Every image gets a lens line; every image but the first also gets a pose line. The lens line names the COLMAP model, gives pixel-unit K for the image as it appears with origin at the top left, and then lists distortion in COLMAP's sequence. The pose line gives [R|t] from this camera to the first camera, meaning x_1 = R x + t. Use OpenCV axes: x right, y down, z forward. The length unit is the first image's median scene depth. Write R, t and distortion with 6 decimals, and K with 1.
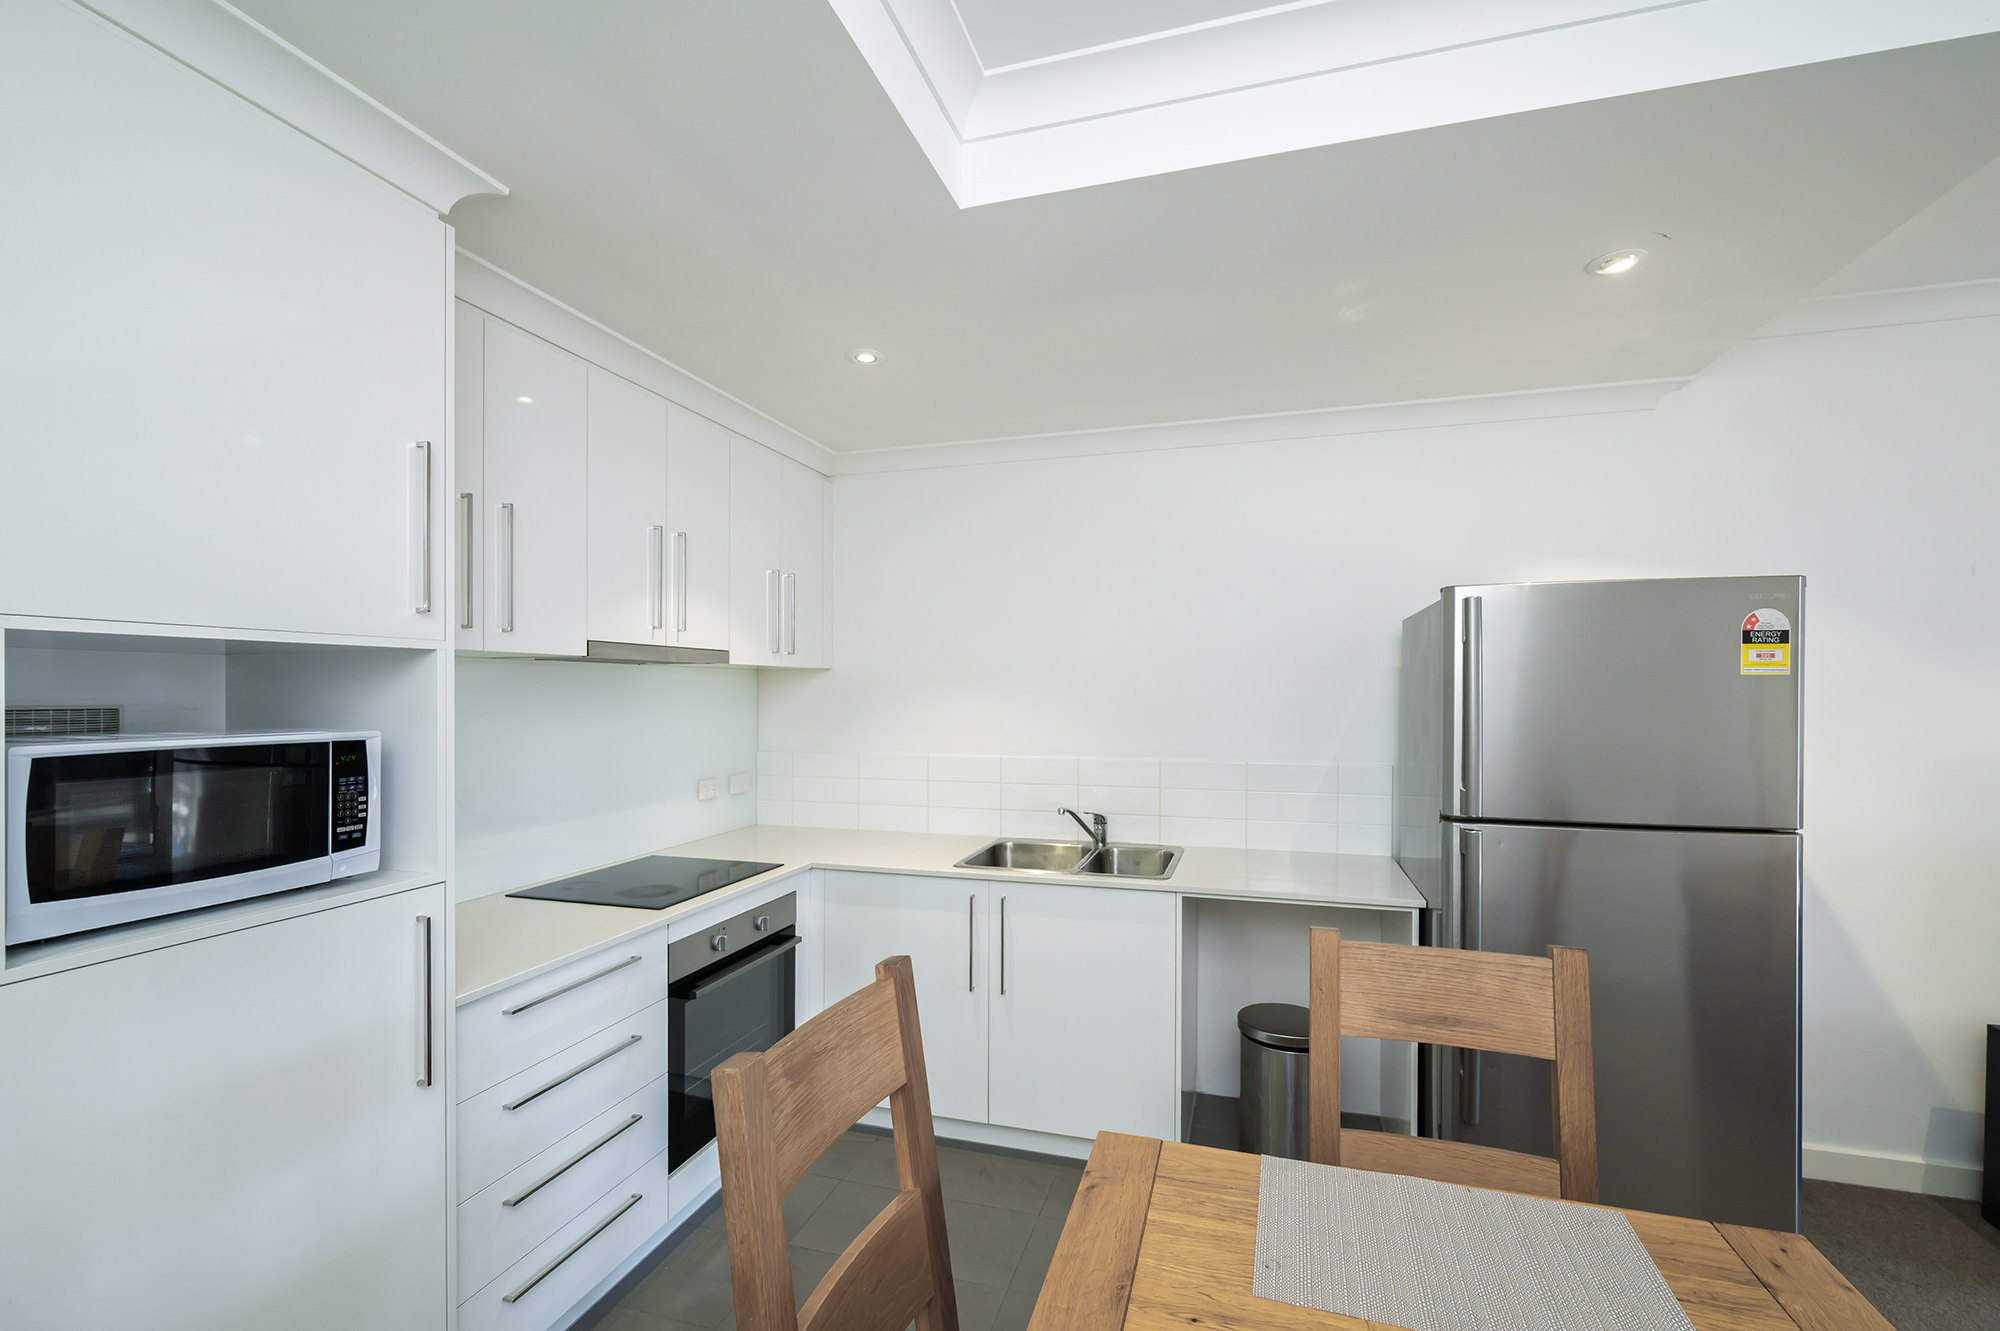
lens RADIAL K [[846.1, 0, 1010.2], [0, 846.1, 701.0], [0, 0, 1]] dist [0.001198, 0.000198]
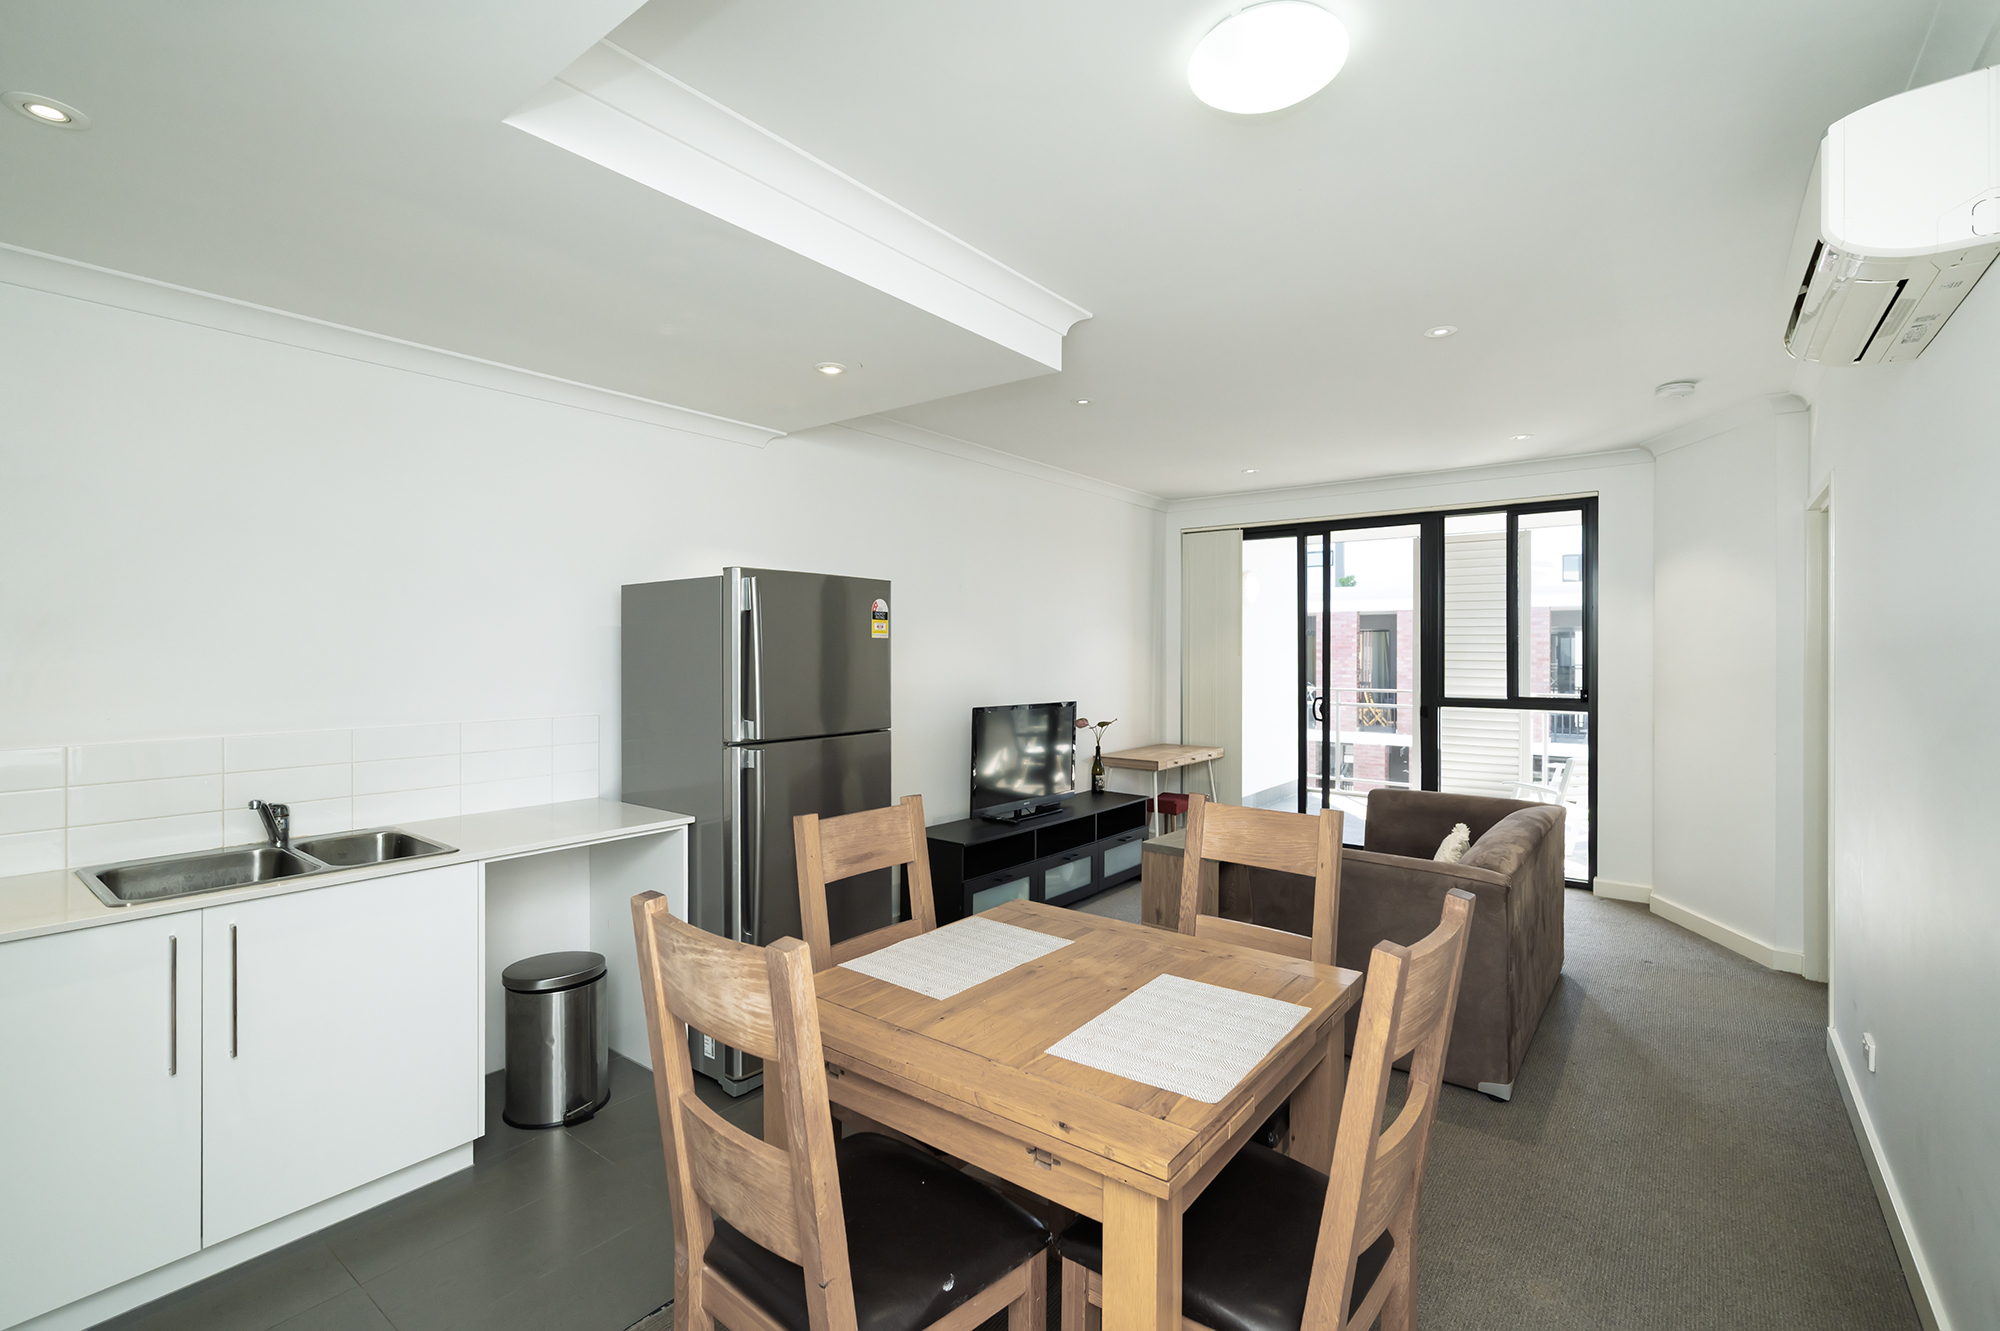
lens RADIAL K [[888.6, 0, 1000.7], [0, 888.6, 652.1], [0, 0, 1]] dist [0.000461, 0.000124]
pose [[0.362451, -0.001118, 0.932002, -0.618021], [0.012811, 0.999911, -0.003783, 0.006407], [-0.931915, 0.013311, 0.362433, 0.113411]]
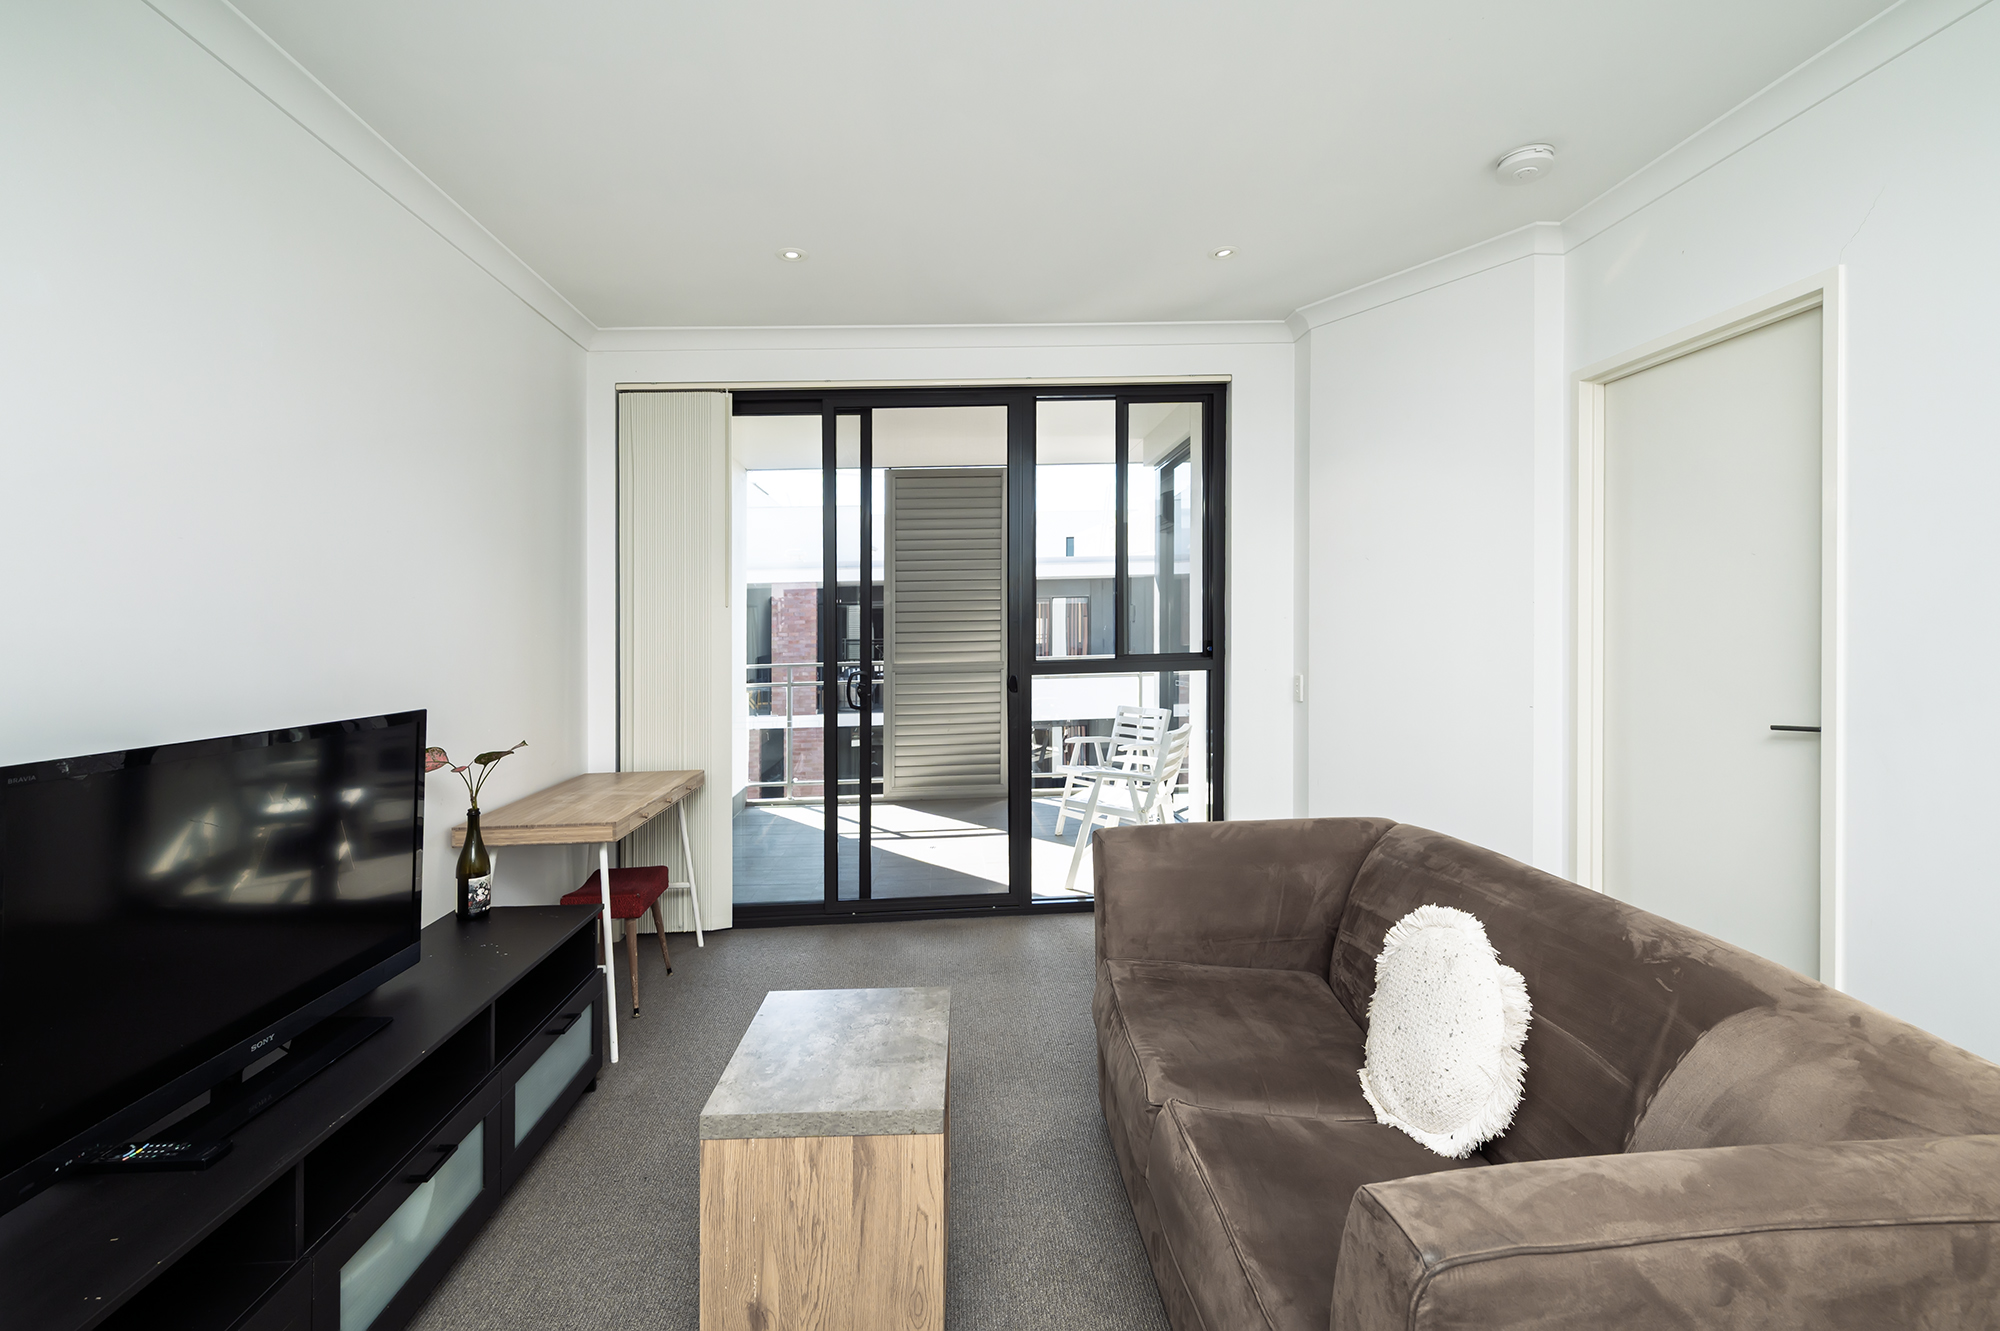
lens RADIAL K [[908.0, 0, 1002.4], [0, 908.0, 628.1], [0, 0, 1]] dist [-0.001304, 0.000273]
pose [[-0.336440, 0.005051, 0.941691, 0.691196], [0.037364, 0.999270, 0.007989, 0.067187], [-0.940963, 0.037874, -0.336383, 0.574639]]
